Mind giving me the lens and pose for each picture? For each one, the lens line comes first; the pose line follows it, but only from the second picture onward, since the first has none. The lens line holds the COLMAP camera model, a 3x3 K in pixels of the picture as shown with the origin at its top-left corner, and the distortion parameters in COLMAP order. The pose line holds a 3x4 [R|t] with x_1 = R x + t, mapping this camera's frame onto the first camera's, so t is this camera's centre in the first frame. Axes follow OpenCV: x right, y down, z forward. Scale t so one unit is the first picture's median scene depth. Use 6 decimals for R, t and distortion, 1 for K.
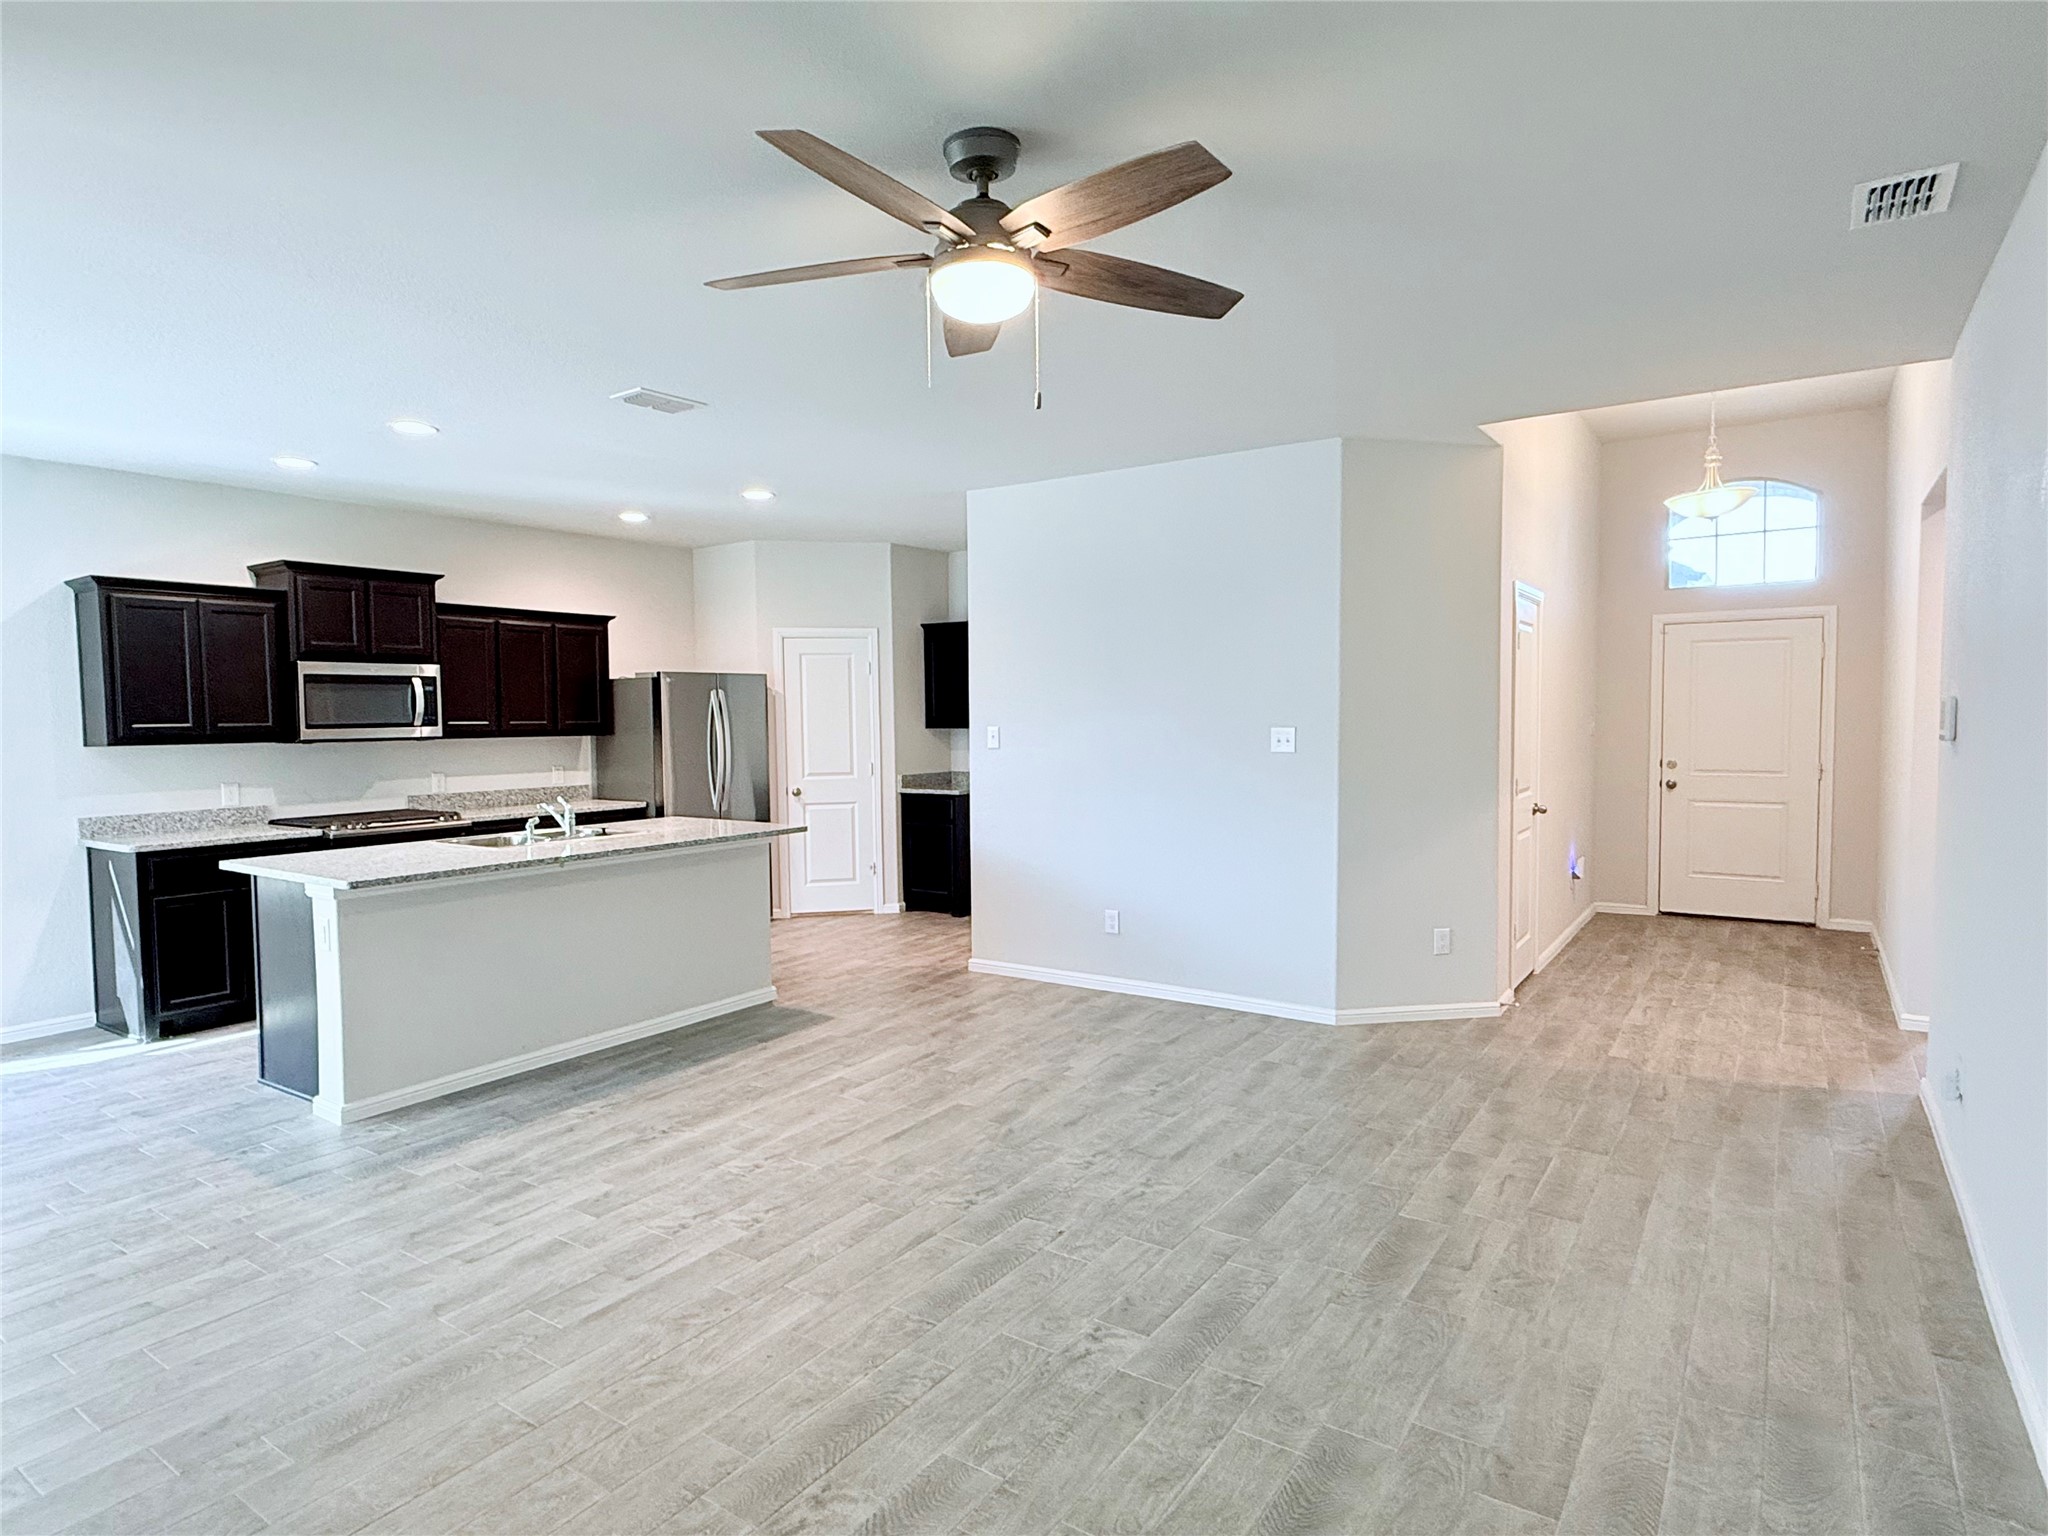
lens RADIAL K [[1133.7, 0, 1021.6], [0, 1133.7, 773.5], [0, 0, 1]] dist [0.003879, -0.003150]
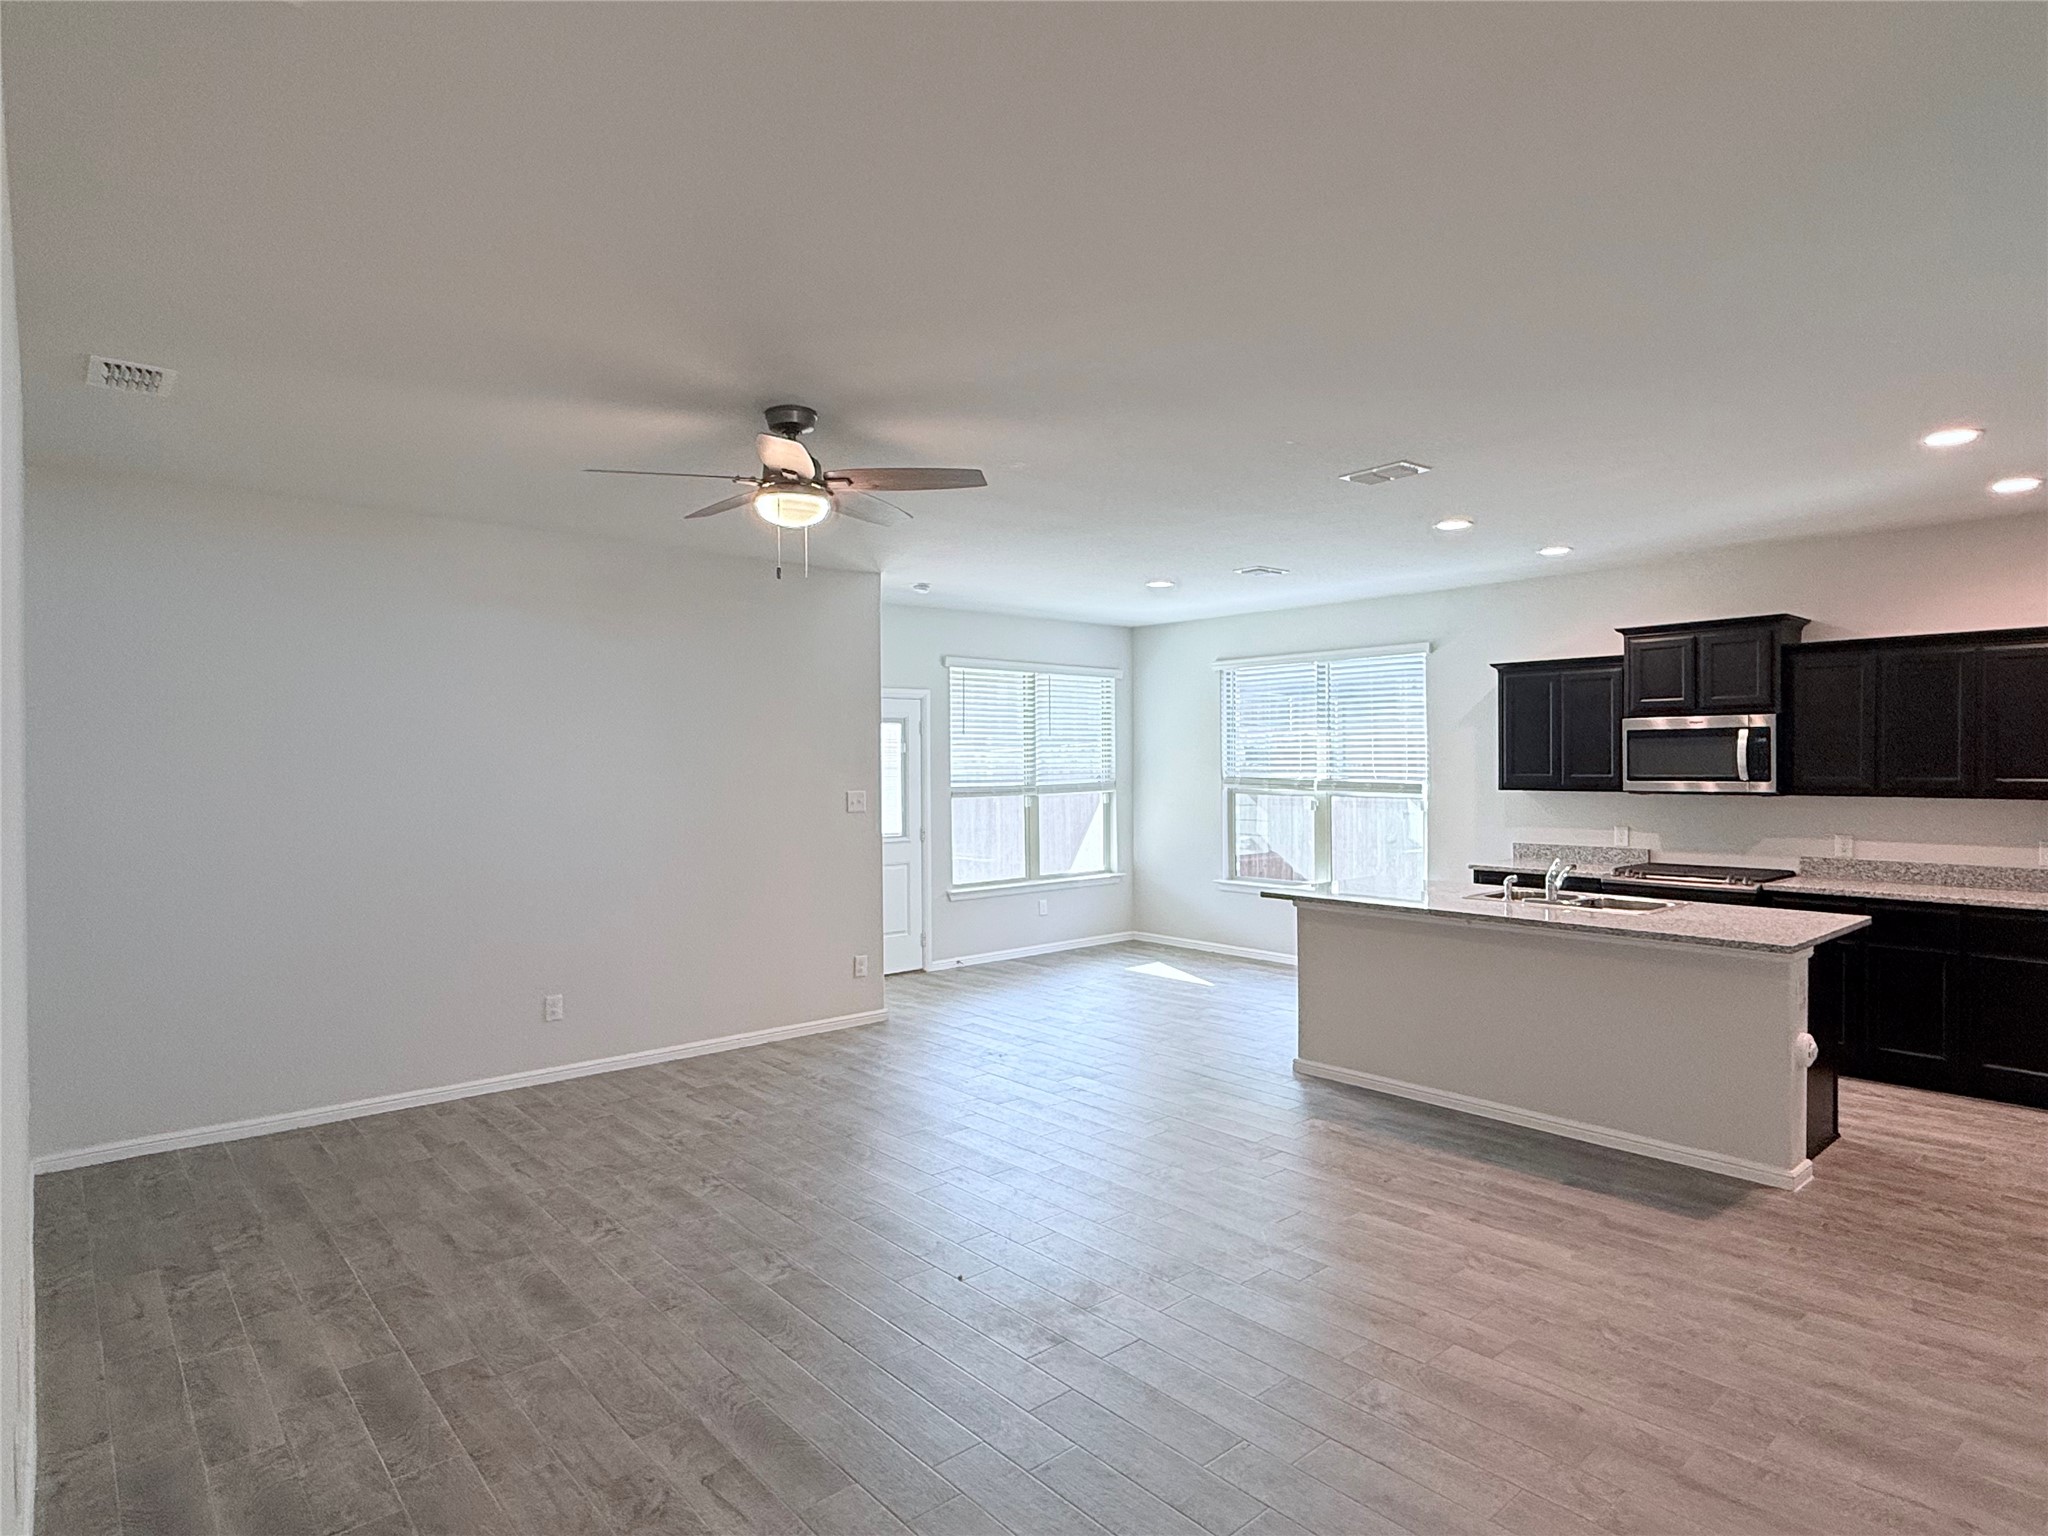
lens RADIAL K [[1133.7, 0, 1017.0], [0, 1133.7, 771.4], [0, 0, 1]] dist [0.003879, -0.003150]
pose [[-0.257270, 0.020512, -0.966122, 0.743383], [-0.044646, 0.998455, 0.033087, -0.075751], [0.965308, 0.051645, -0.255956, 0.931573]]
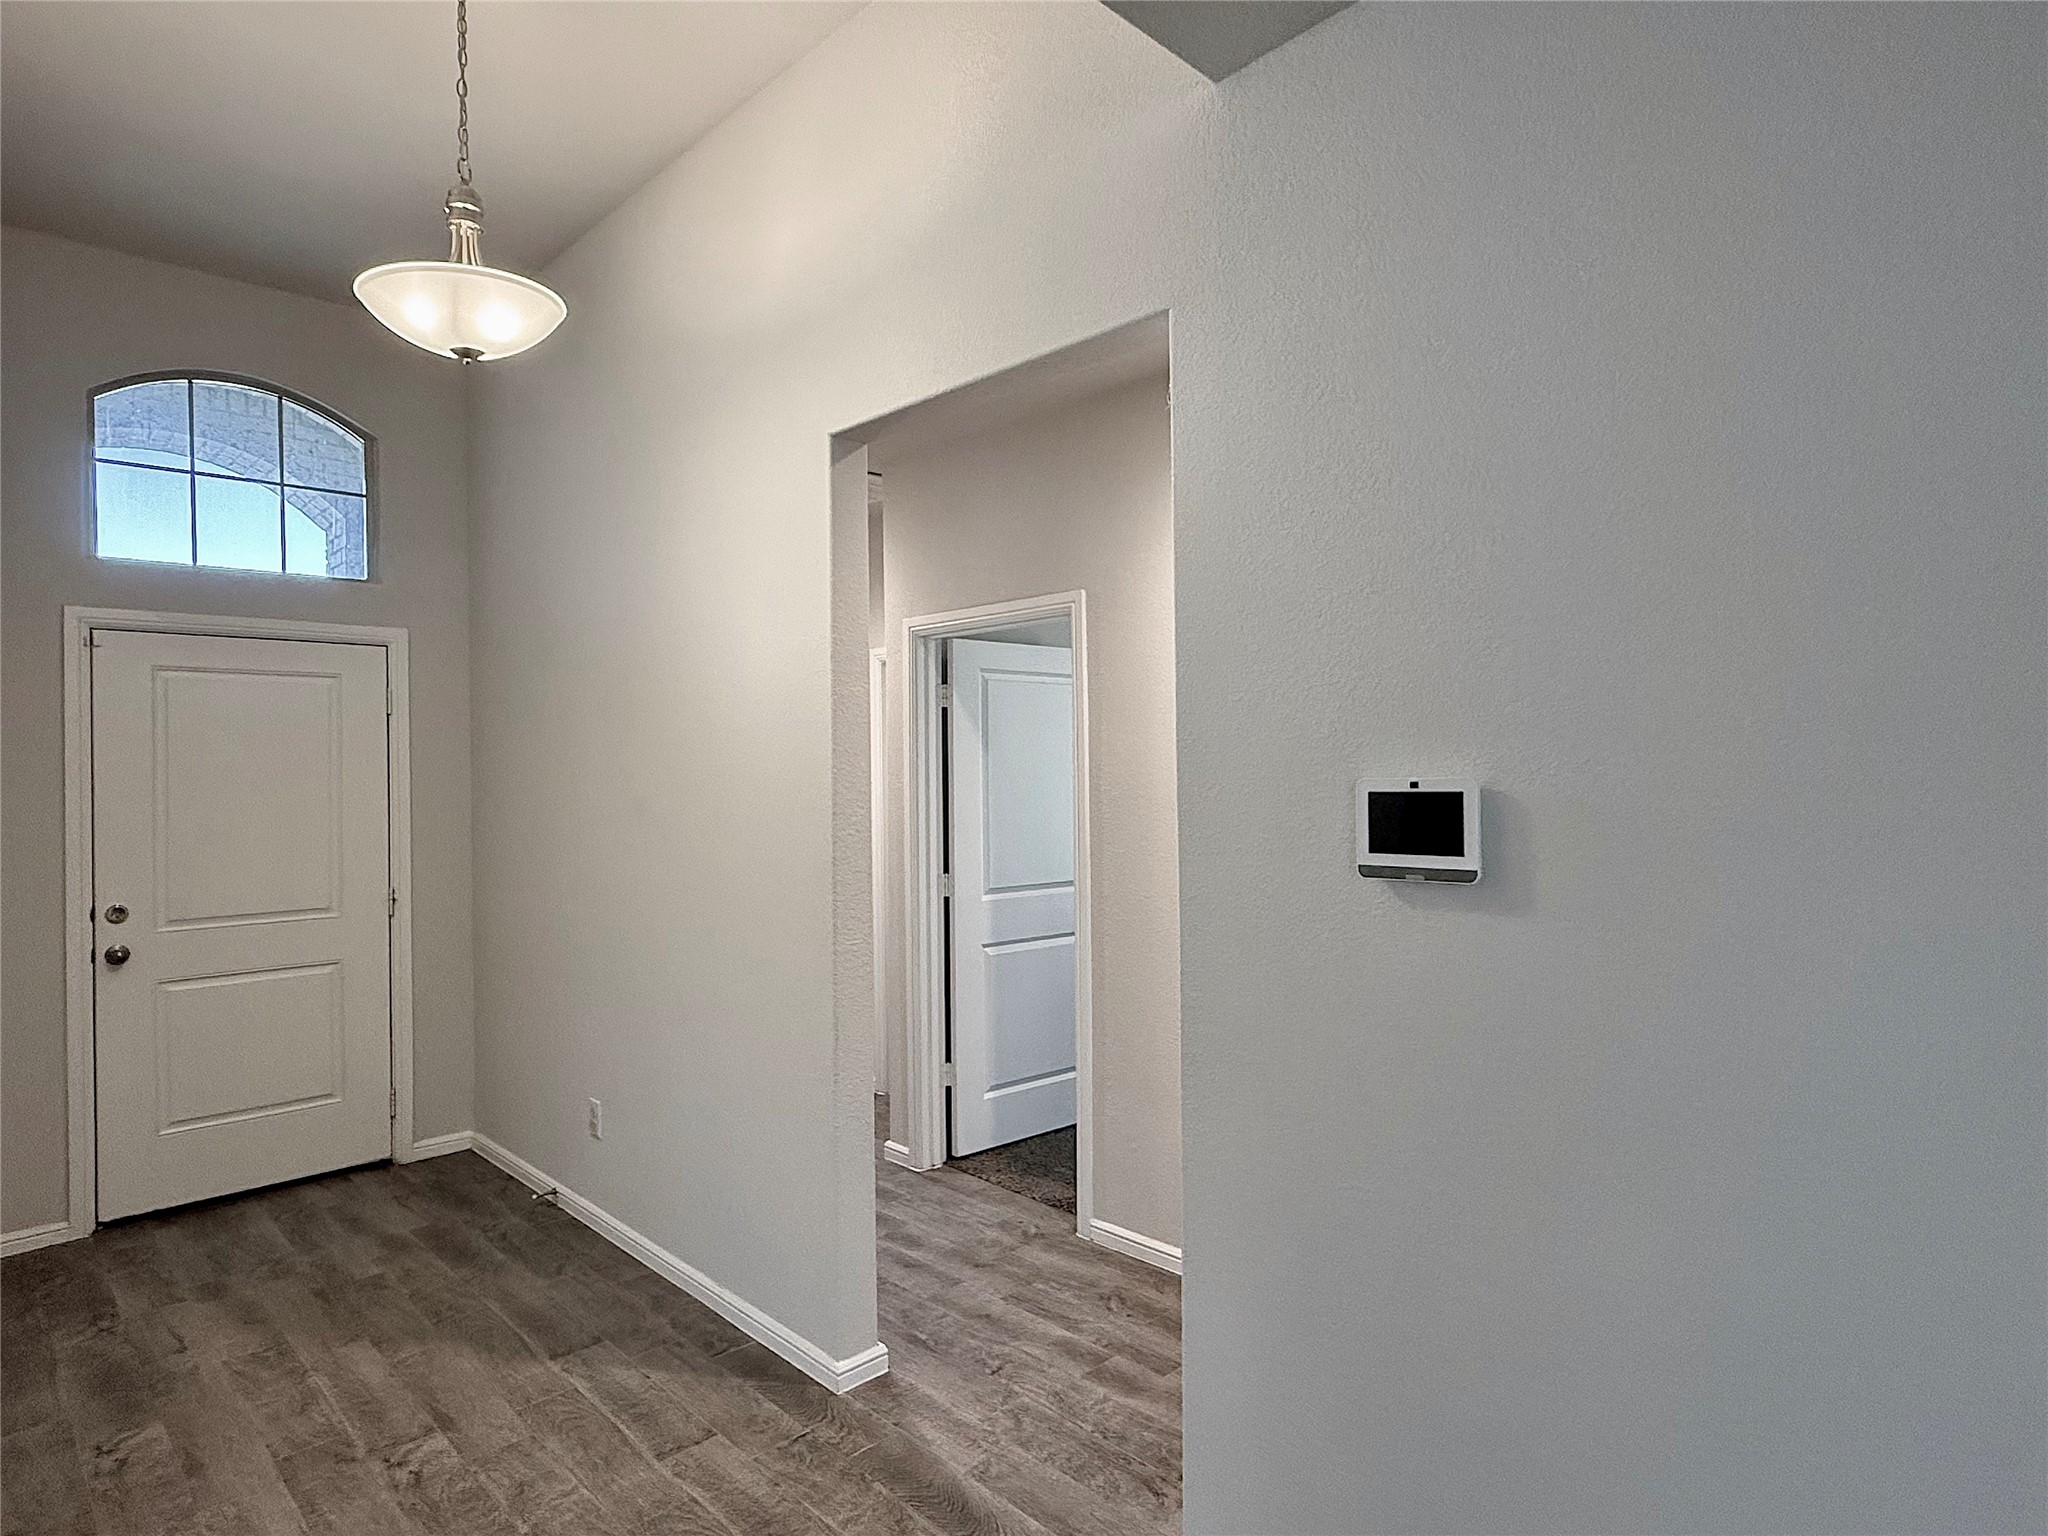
lens RADIAL K [[1133.7, 0, 1015.5], [0, 1133.7, 763.4], [0, 0, 1]] dist [0.003879, -0.003150]
pose [[0.200193, 0.014535, 0.979649, 0.295990], [0.063715, 0.997580, -0.027821, -0.059857], [-0.977683, 0.067988, 0.198783, 0.899101]]
